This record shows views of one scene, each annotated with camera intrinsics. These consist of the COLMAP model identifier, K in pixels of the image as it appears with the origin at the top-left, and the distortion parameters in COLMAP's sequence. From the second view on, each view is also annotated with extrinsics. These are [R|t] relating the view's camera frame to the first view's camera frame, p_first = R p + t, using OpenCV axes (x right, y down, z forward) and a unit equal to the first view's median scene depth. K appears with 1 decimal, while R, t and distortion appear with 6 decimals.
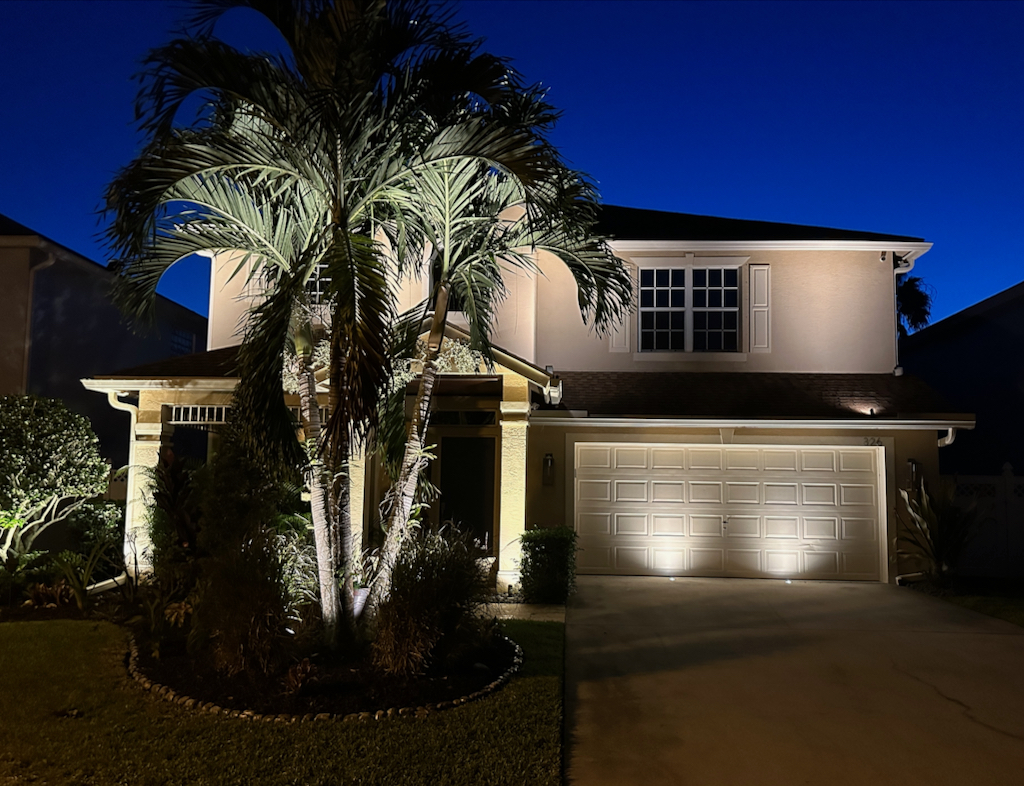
lens RADIAL K [[783.5, 0, 542.9], [0, 783.5, 424.4], [0, 0, 1]] dist [0.081000, -0.139746]
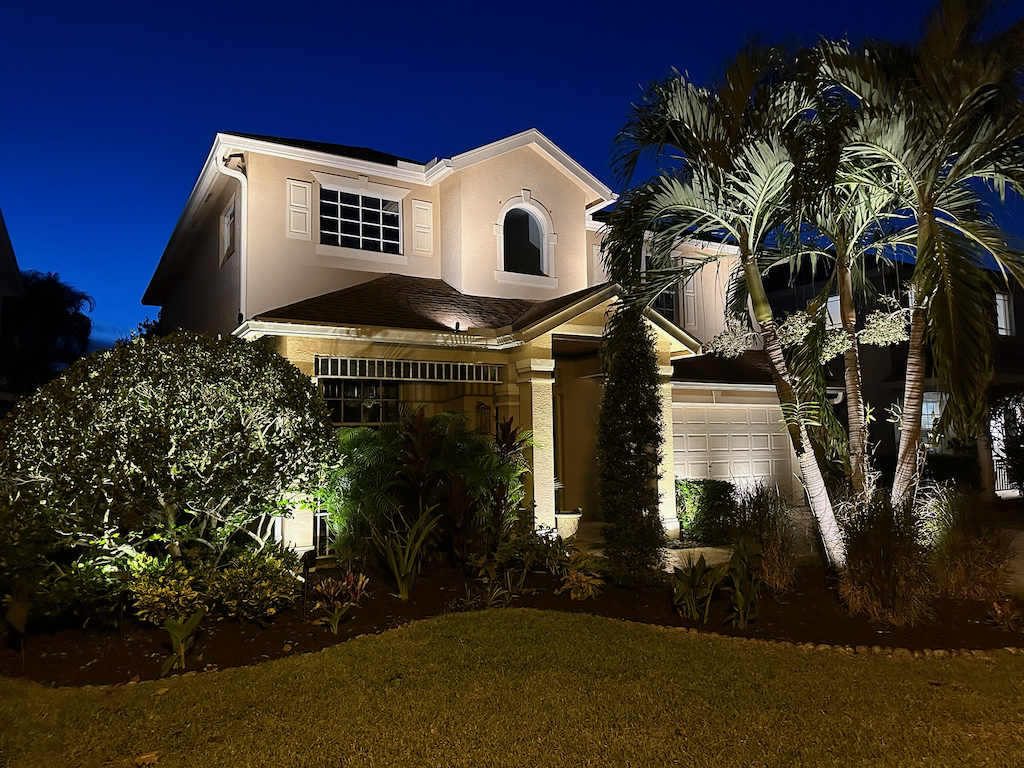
lens RADIAL K [[734.9, 0, 512.0], [0, 734.9, 384.0], [0, 0, 1]] dist [0.010689, 0.001676]
pose [[0.845825, 0.016395, 0.533209, -0.669203], [-0.020677, 0.999784, 0.002058, -0.000426], [-0.533060, -0.012766, 0.845981, 0.210064]]
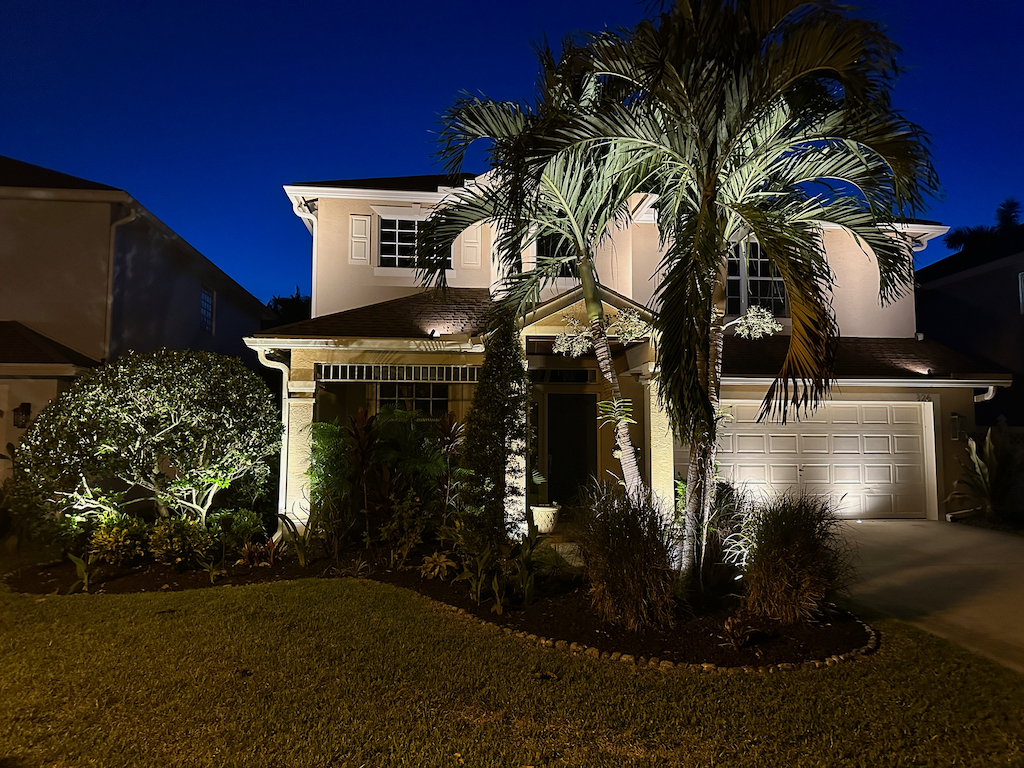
lens RADIAL K [[720.9, 0, 512.0], [0, 720.9, 384.0], [0, 0, 1]] dist [0.009180, -0.000346]
pose [[0.991087, 0.001502, 0.133211, -0.327342], [-0.002630, 0.999962, 0.008295, -0.005729], [-0.133193, -0.008572, 0.991053, 0.039020]]
